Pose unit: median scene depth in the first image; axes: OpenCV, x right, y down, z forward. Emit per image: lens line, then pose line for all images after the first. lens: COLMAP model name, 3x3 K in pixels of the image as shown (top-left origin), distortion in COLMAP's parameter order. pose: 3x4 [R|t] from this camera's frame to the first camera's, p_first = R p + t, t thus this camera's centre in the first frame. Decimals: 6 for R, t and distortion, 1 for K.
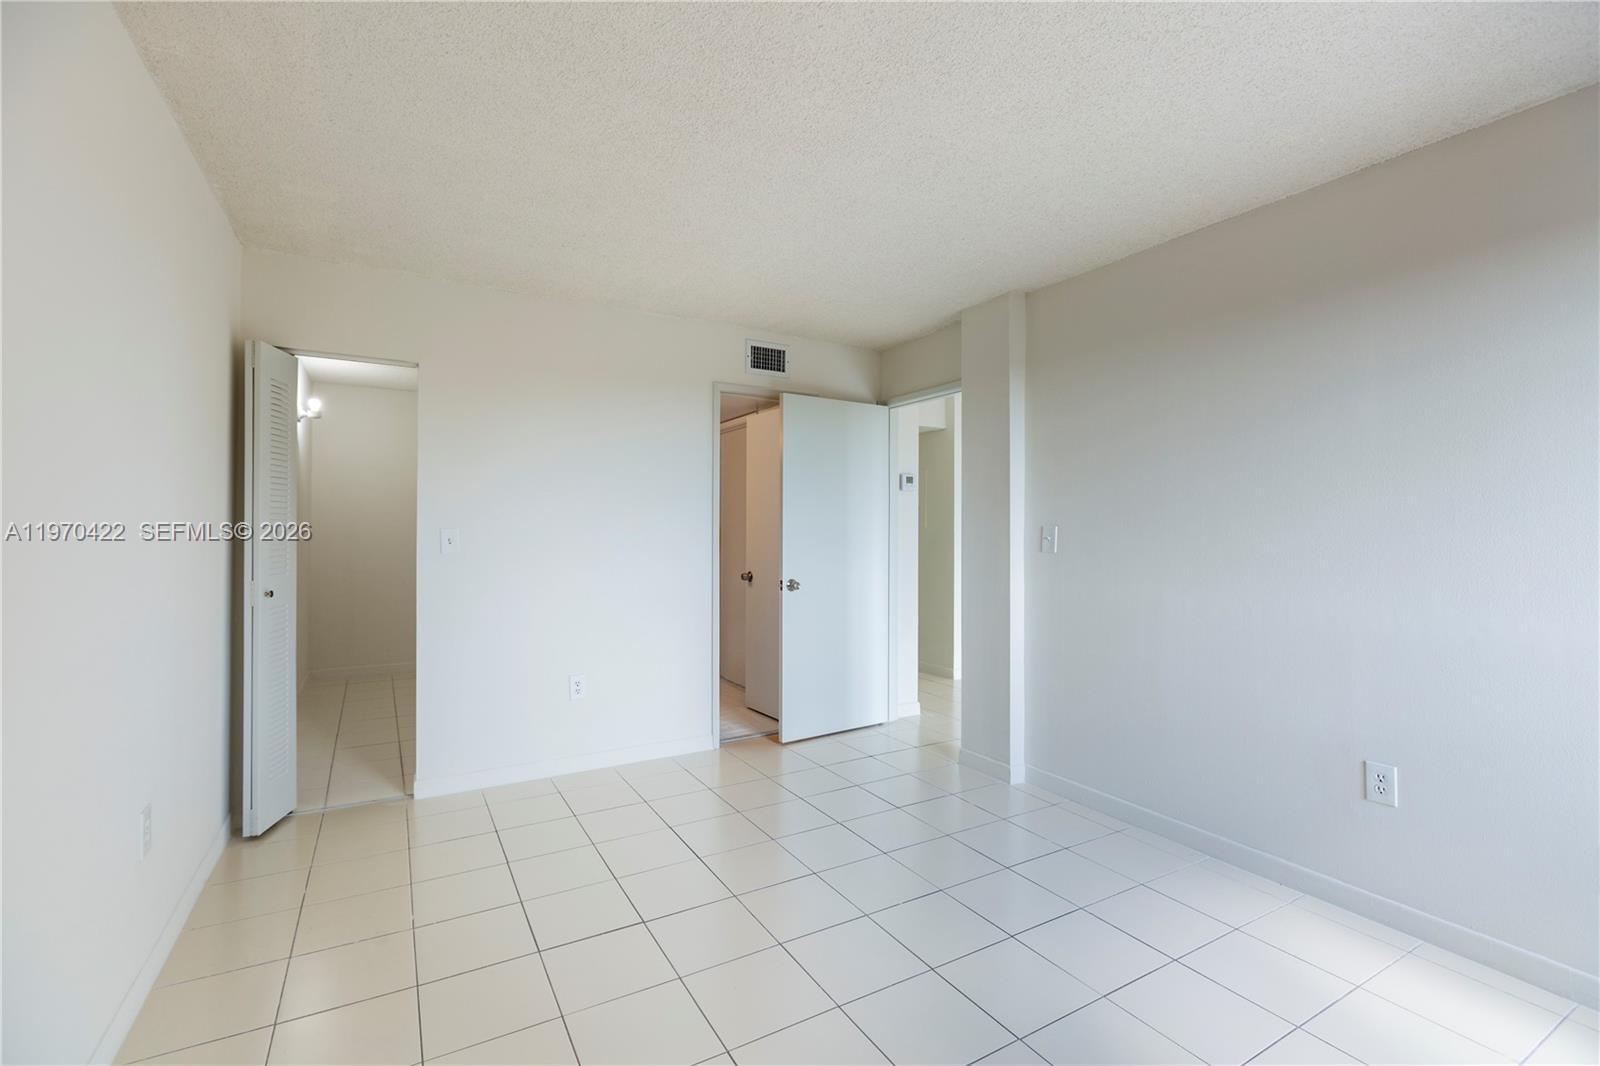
lens RADIAL K [[711.5, 0, 805.1], [0, 711.5, 526.8], [0, 0, 1]] dist [-0.001750, -0.000132]
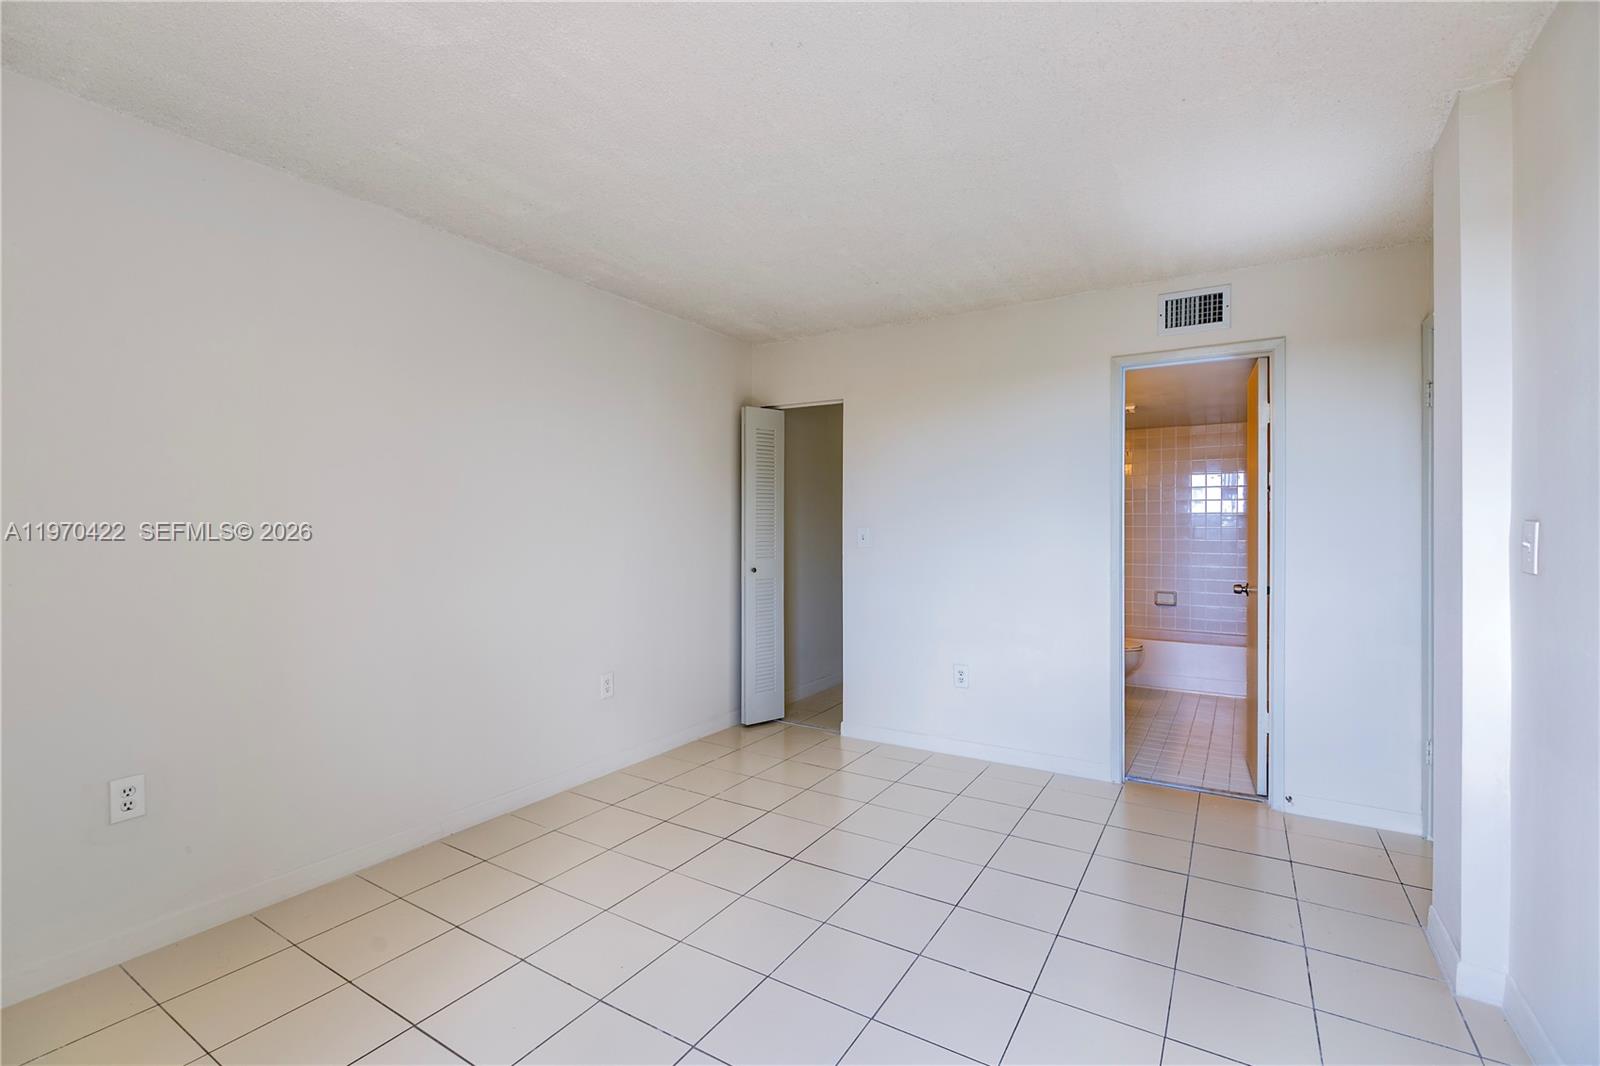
lens RADIAL K [[711.5, 0, 805.1], [0, 711.5, 526.8], [0, 0, 1]] dist [-0.001750, -0.000132]
pose [[0.473571, -0.003090, -0.880750, 0.507708], [0.000752, 0.999995, -0.003104, 0.005084], [0.880755, 0.000807, 0.473571, 0.293691]]
